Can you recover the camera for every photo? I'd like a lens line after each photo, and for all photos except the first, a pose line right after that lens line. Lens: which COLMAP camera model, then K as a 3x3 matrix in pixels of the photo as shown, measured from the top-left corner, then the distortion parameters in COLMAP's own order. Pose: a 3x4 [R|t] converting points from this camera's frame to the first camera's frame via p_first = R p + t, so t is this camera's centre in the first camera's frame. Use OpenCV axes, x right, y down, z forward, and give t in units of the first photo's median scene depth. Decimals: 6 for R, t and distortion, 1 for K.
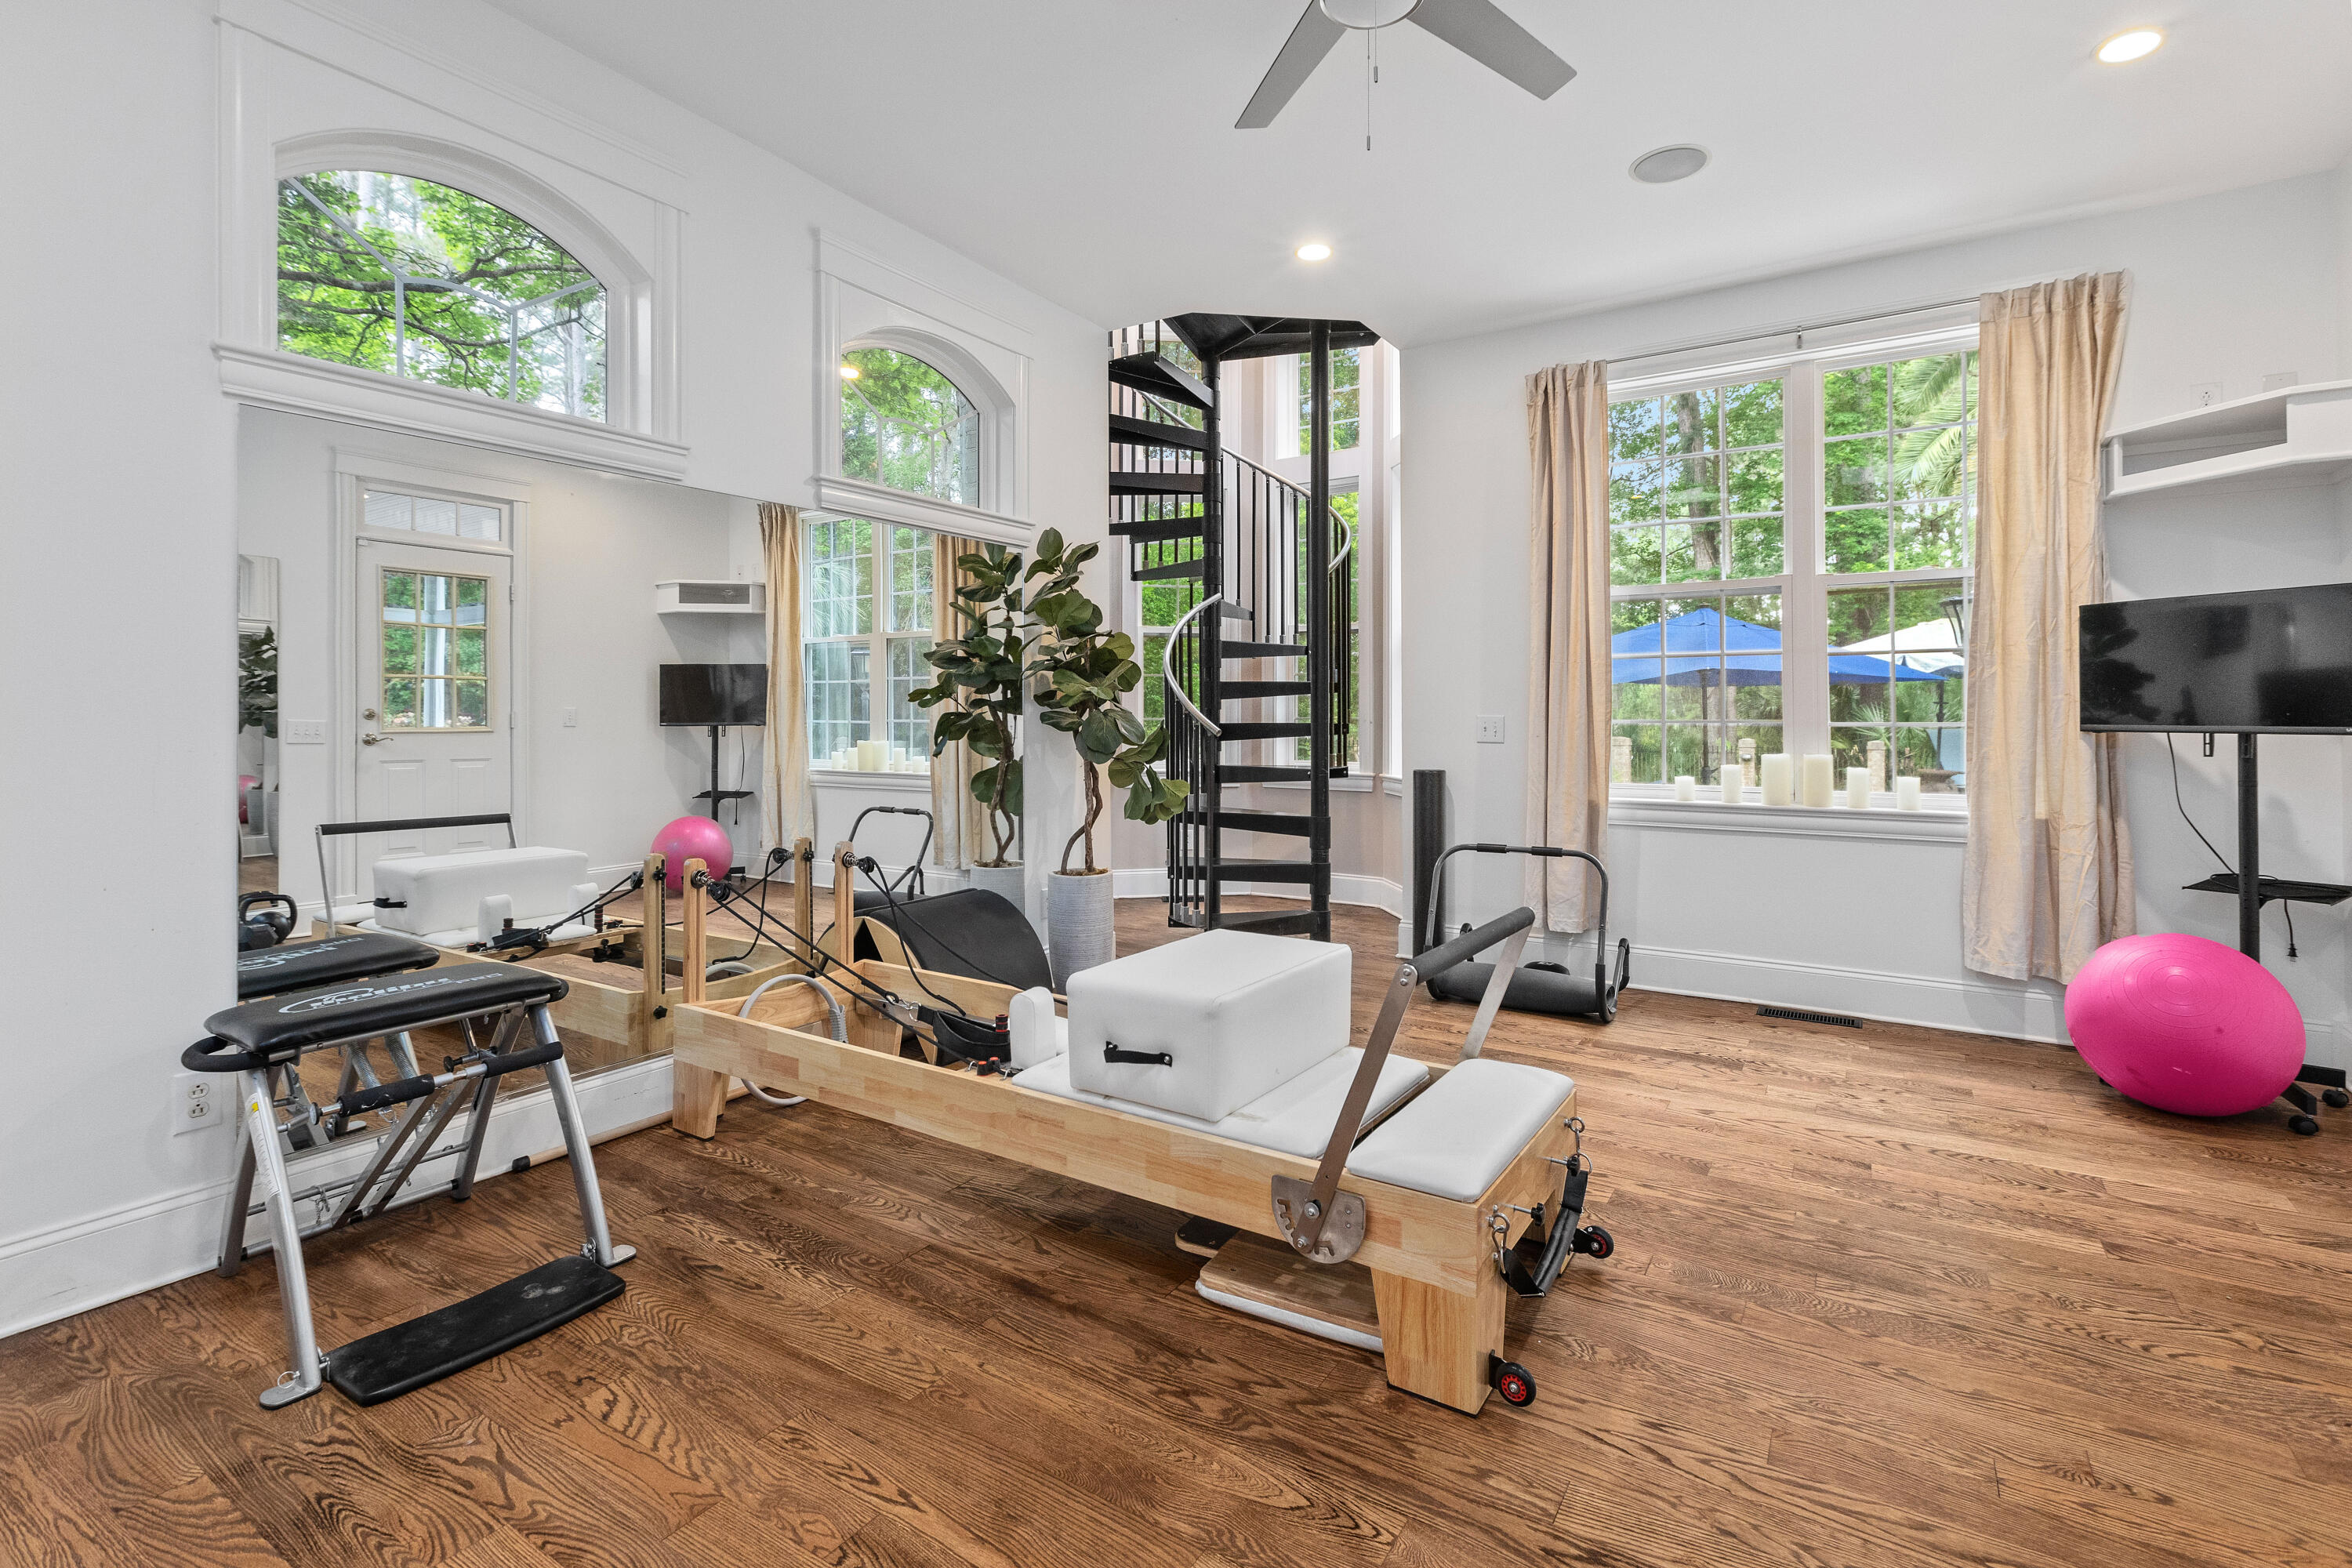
lens RADIAL K [[1096.3, 0, 1178.1], [0, 1096.3, 709.2], [0, 0, 1]] dist [0.002502, 0.000623]
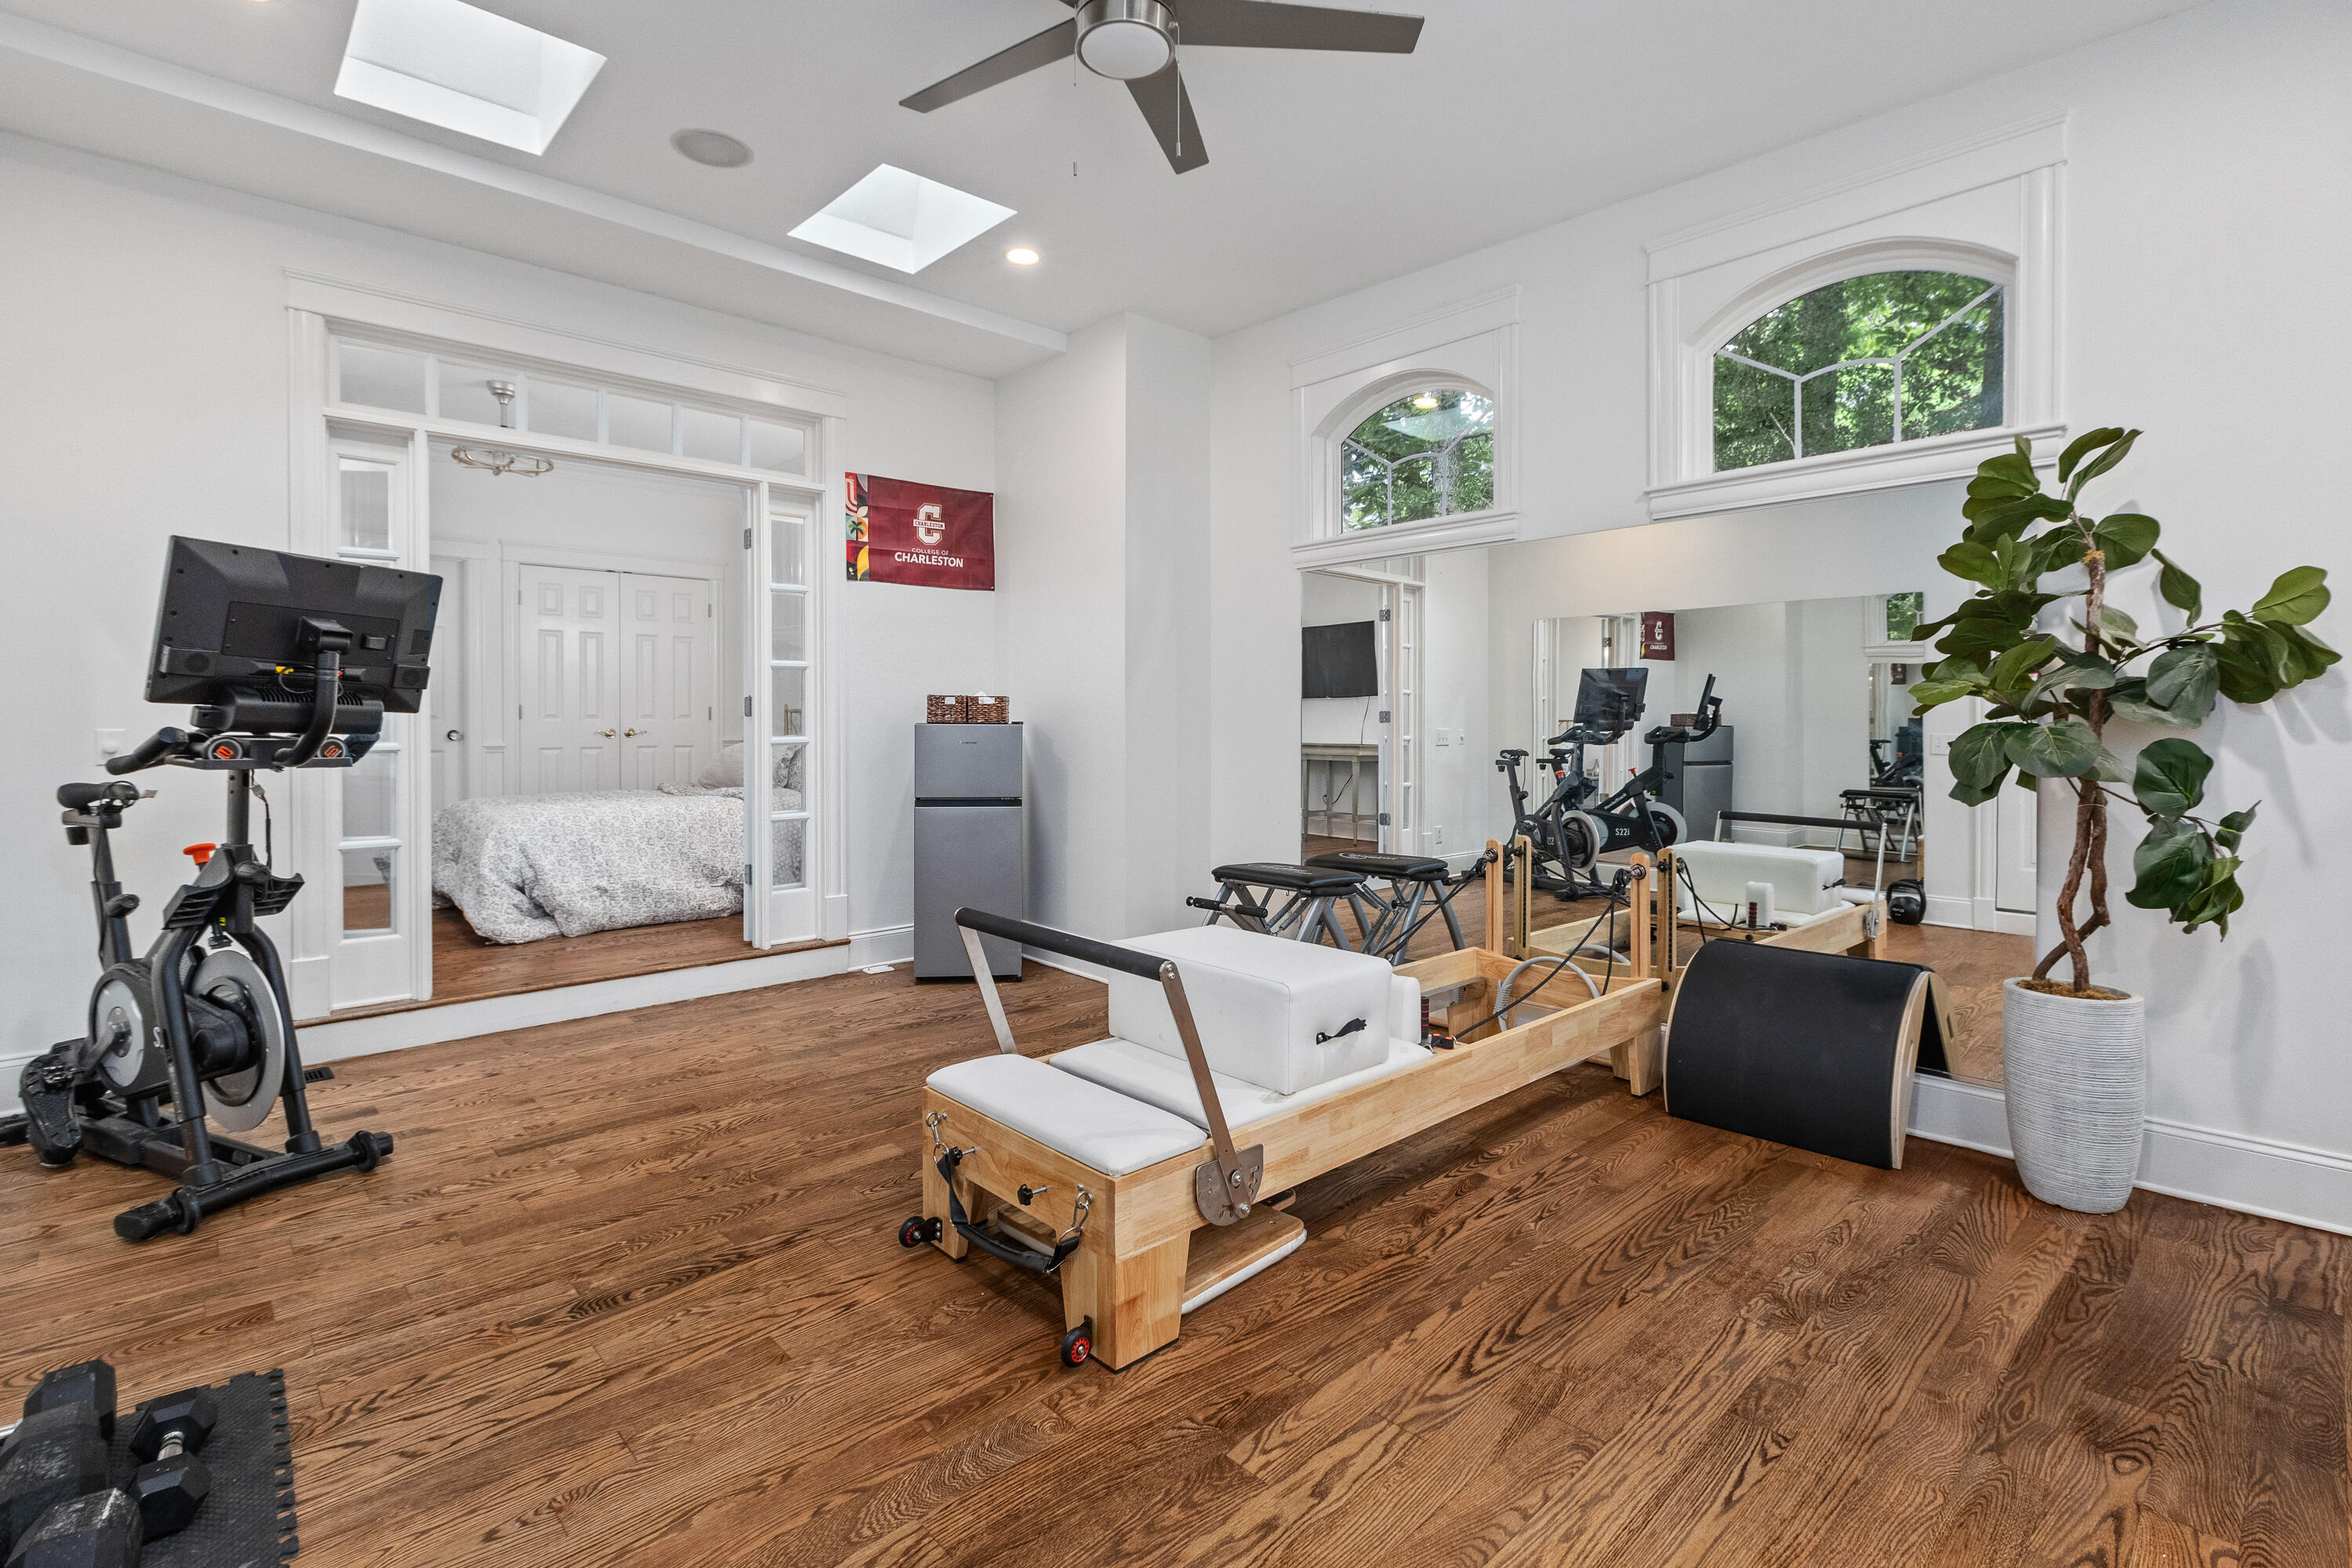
lens RADIAL K [[1071.2, 0, 1165.7], [0, 1071.2, 718.6], [0, 0, 1]] dist [0.001771, 0.000156]
pose [[-0.247112, -0.006104, -0.968968, 1.330195], [0.001353, 0.999977, -0.006644, 0.004373], [0.968986, -0.002953, -0.247098, 1.443478]]
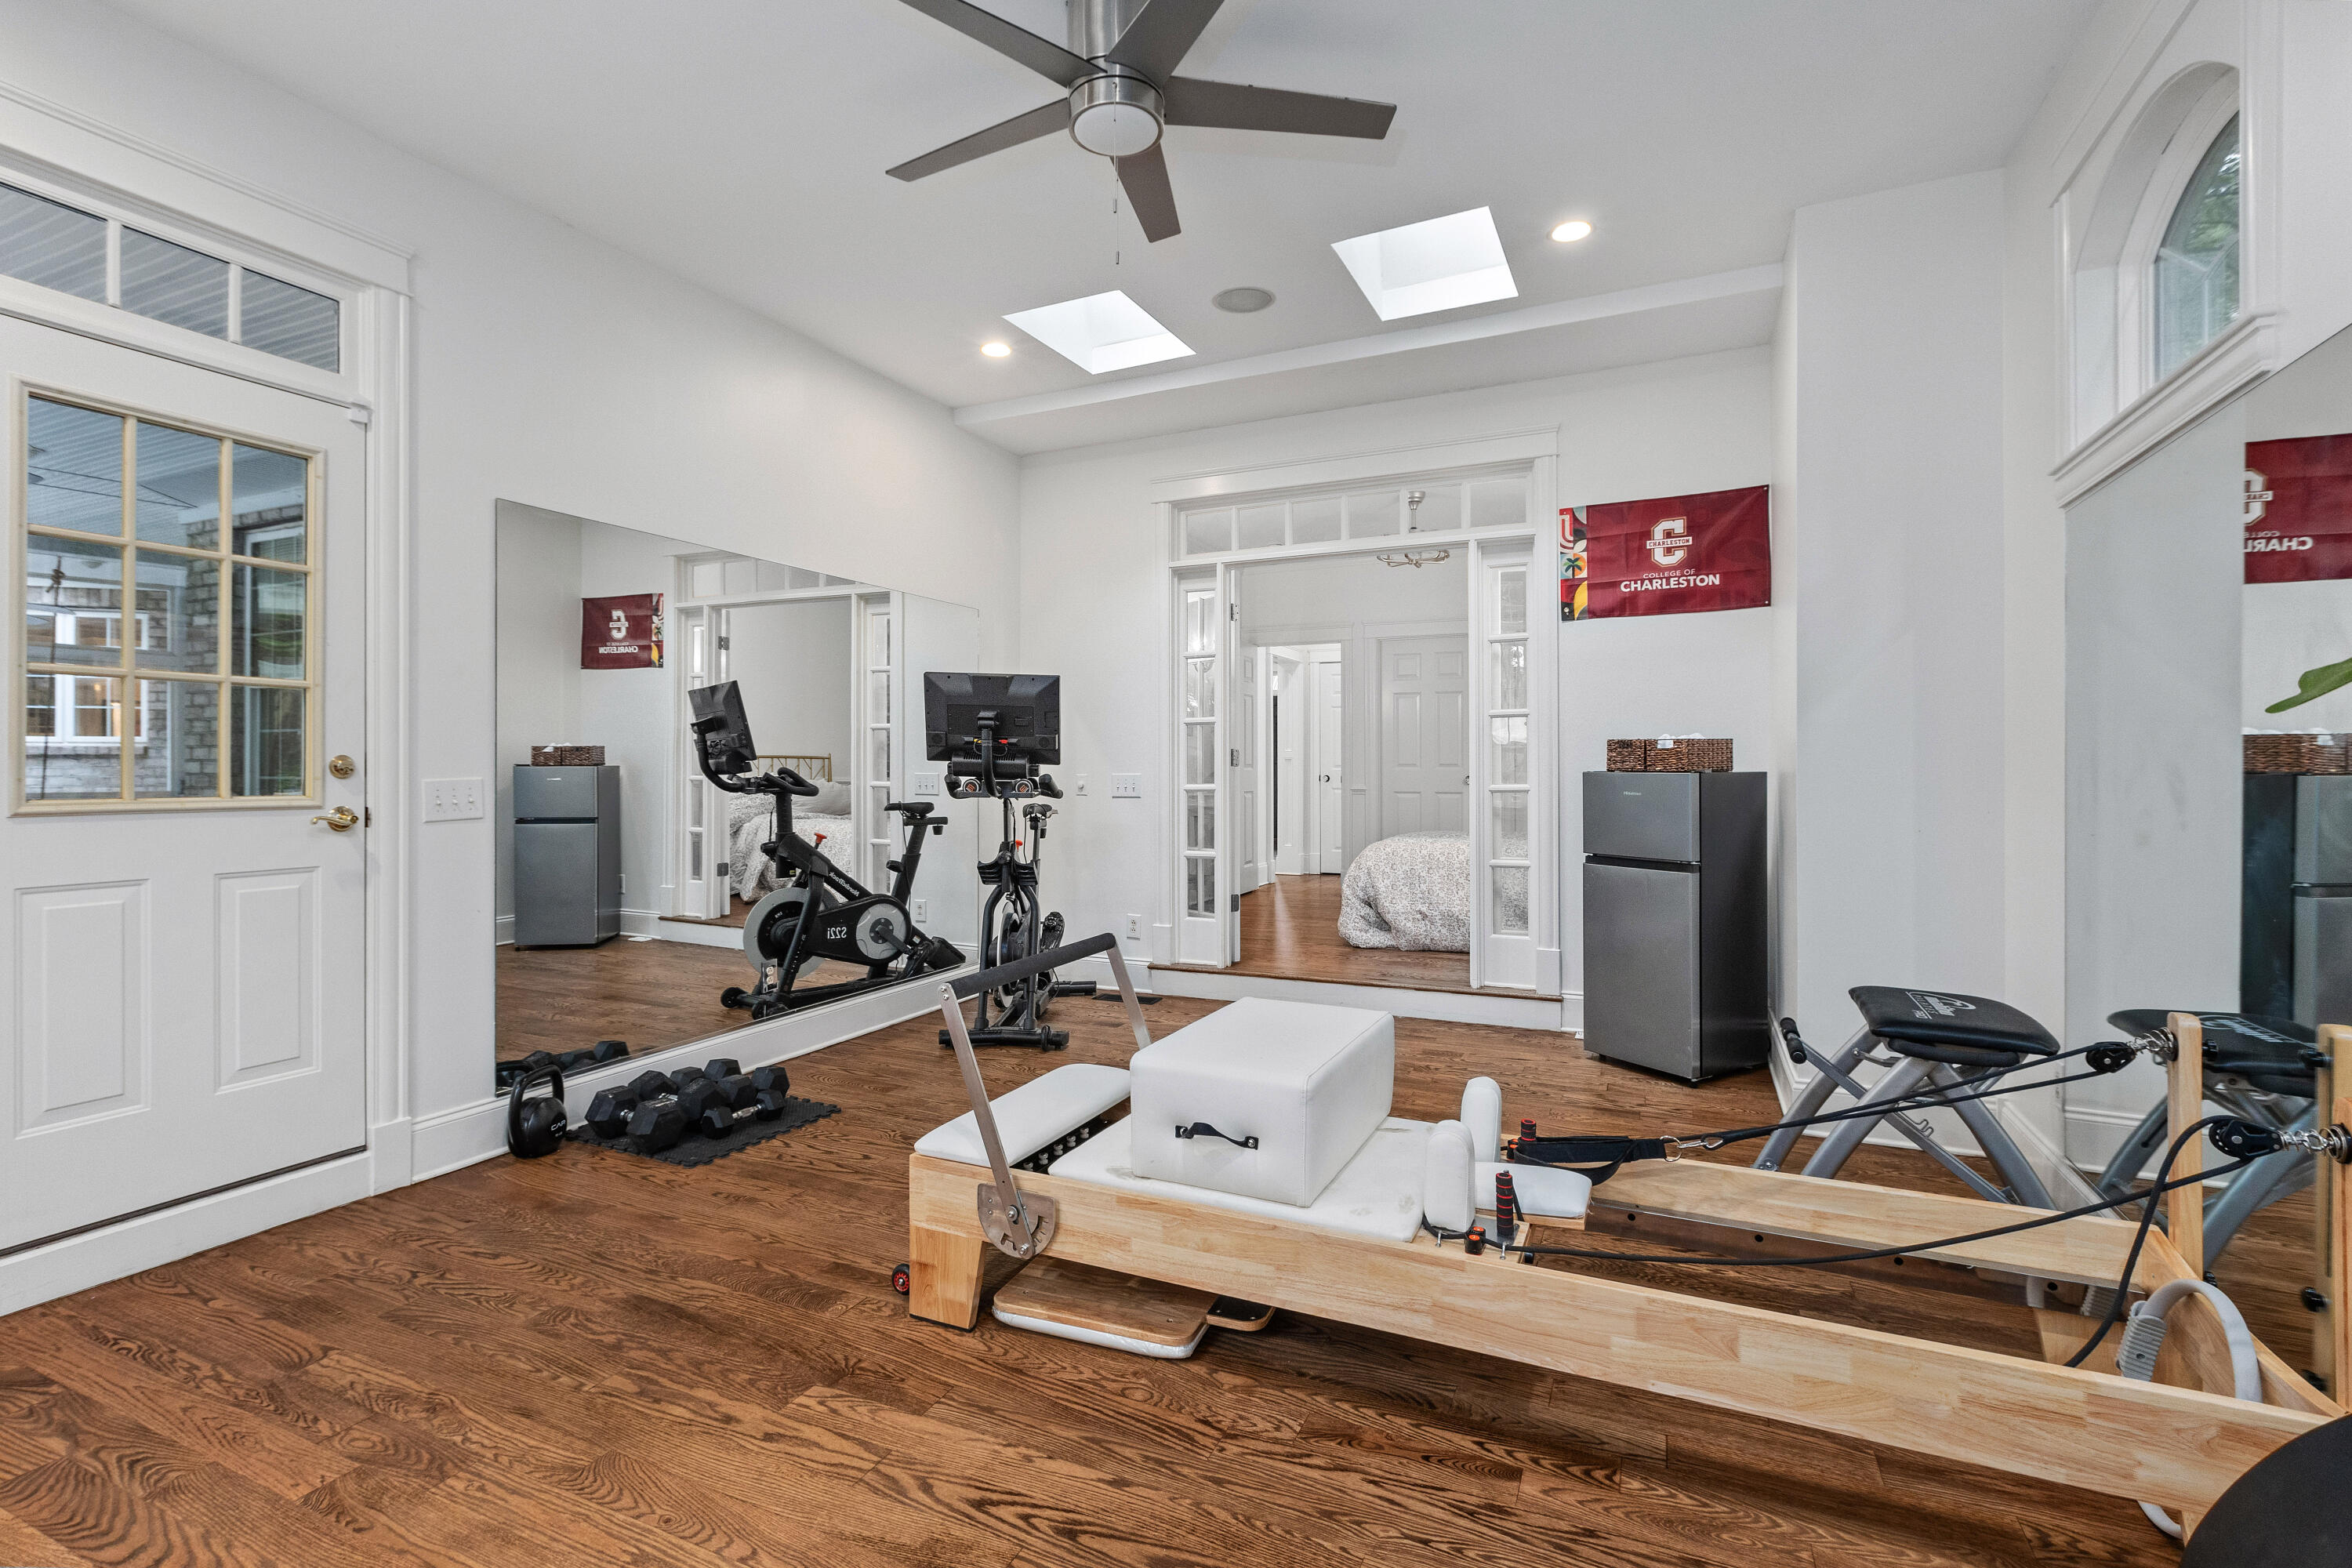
lens RADIAL K [[1073.0, 0, 1175.8], [0, 1073.0, 758.4], [0, 0, 1]] dist [0.001289, 0.000371]
pose [[-0.989062, -0.003282, -0.147467, 0.317462], [-0.001415, 0.999917, -0.012767, 0.001306], [0.147496, -0.012419, -0.988985, 2.330312]]
